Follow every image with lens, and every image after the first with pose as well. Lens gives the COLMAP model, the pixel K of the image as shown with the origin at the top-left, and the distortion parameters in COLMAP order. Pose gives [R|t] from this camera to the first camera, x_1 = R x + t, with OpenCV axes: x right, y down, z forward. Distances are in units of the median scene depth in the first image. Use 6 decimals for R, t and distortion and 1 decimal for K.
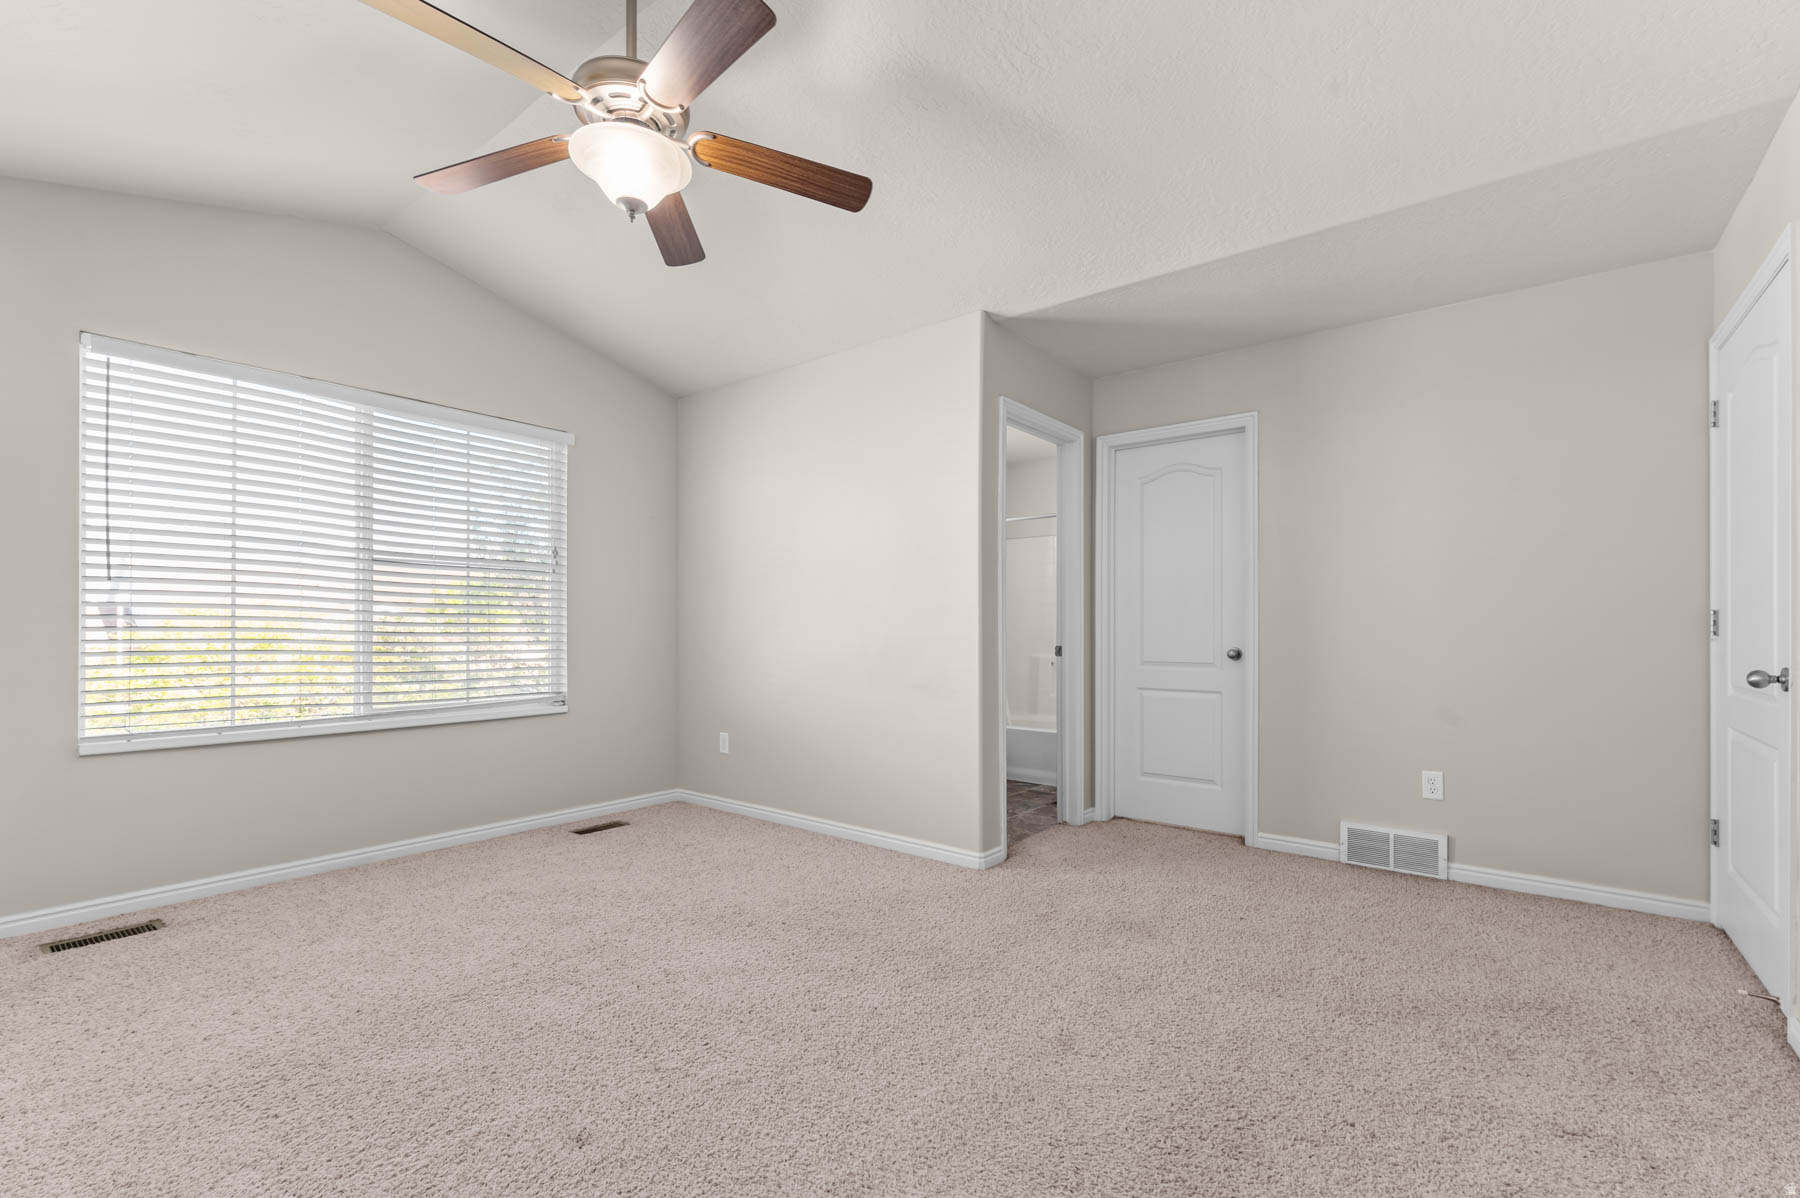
lens RADIAL K [[775.1, 0, 912.4], [0, 775.1, 611.4], [0, 0, 1]] dist [0.000355, -0.000173]
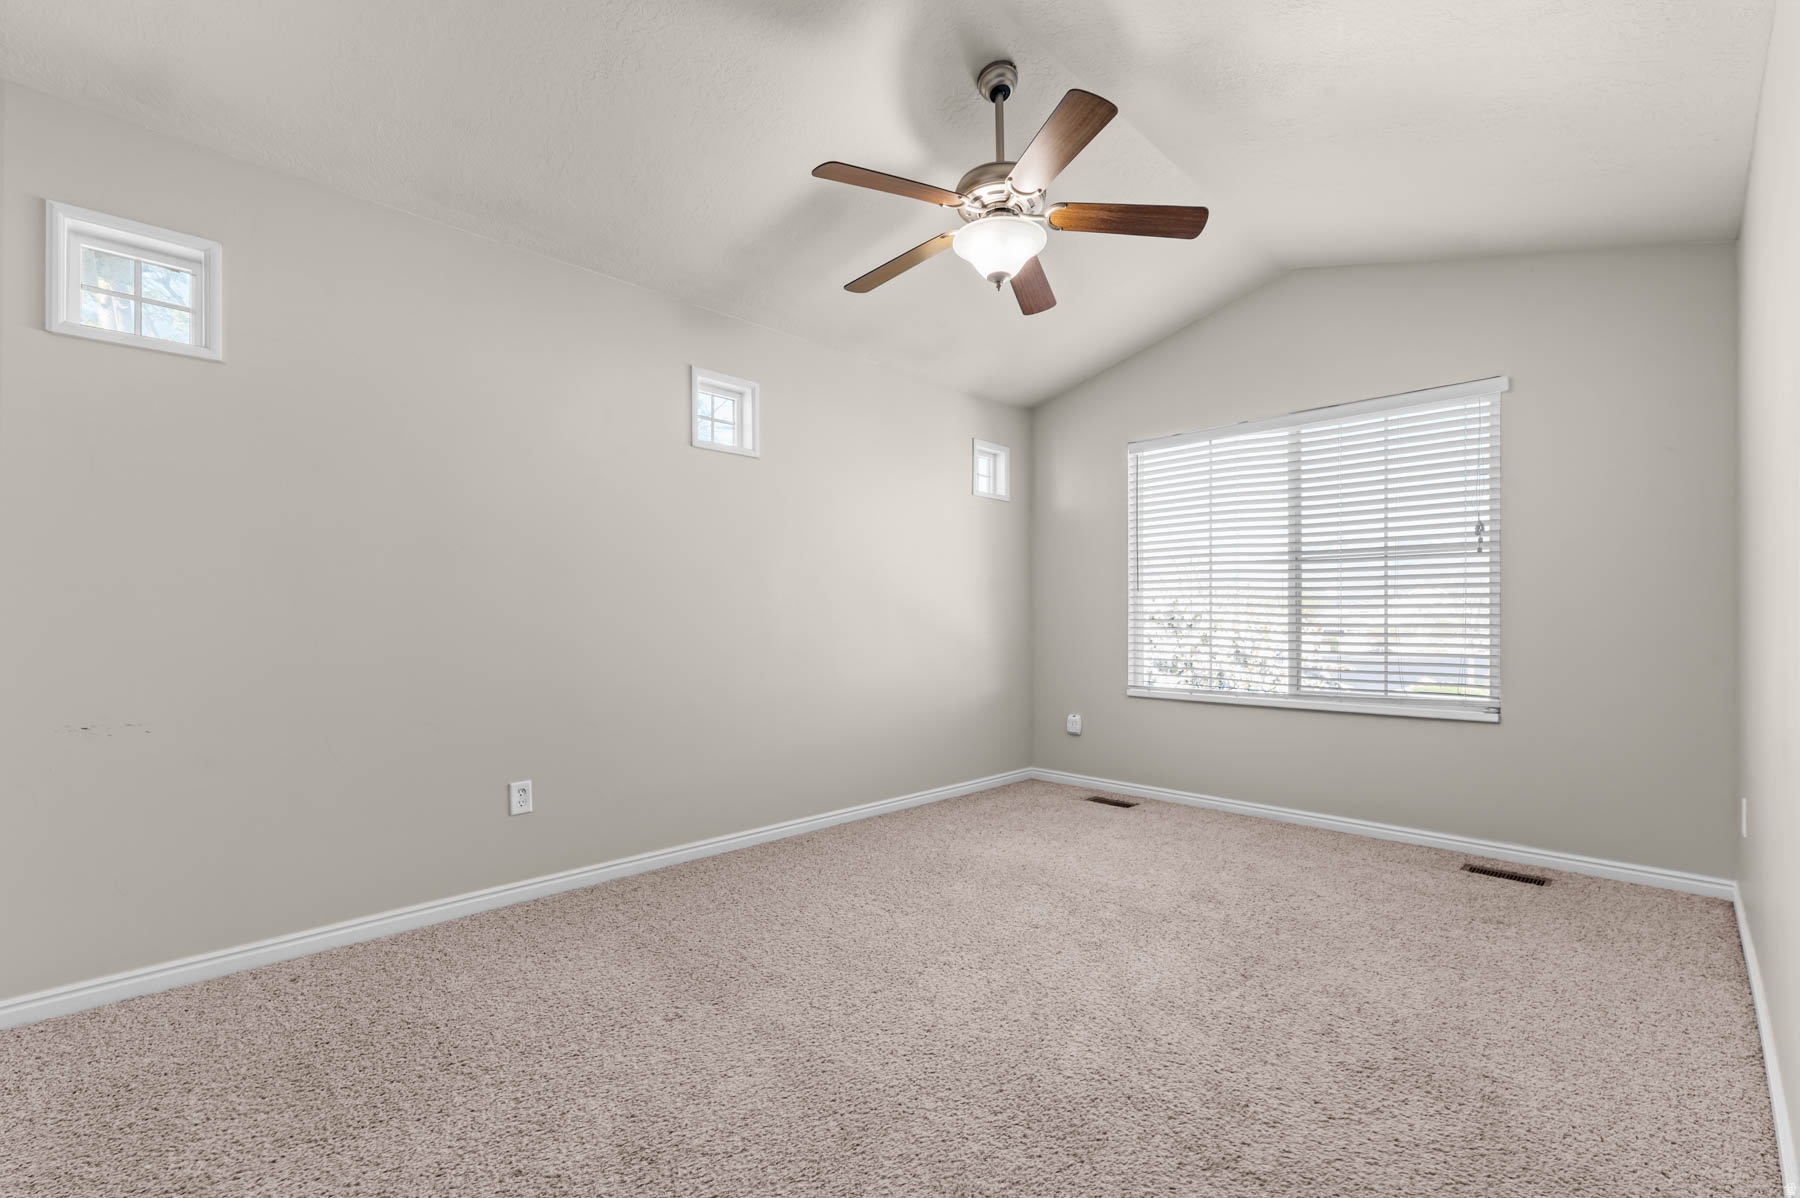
lens RADIAL K [[775.1, 0, 912.4], [0, 775.1, 611.4], [0, 0, 1]] dist [0.000355, -0.000173]
pose [[-0.126983, -0.014478, -0.991799, 0.520203], [0.022195, 0.999602, -0.017433, 0.017165], [0.991657, -0.024227, -0.126611, 0.596129]]
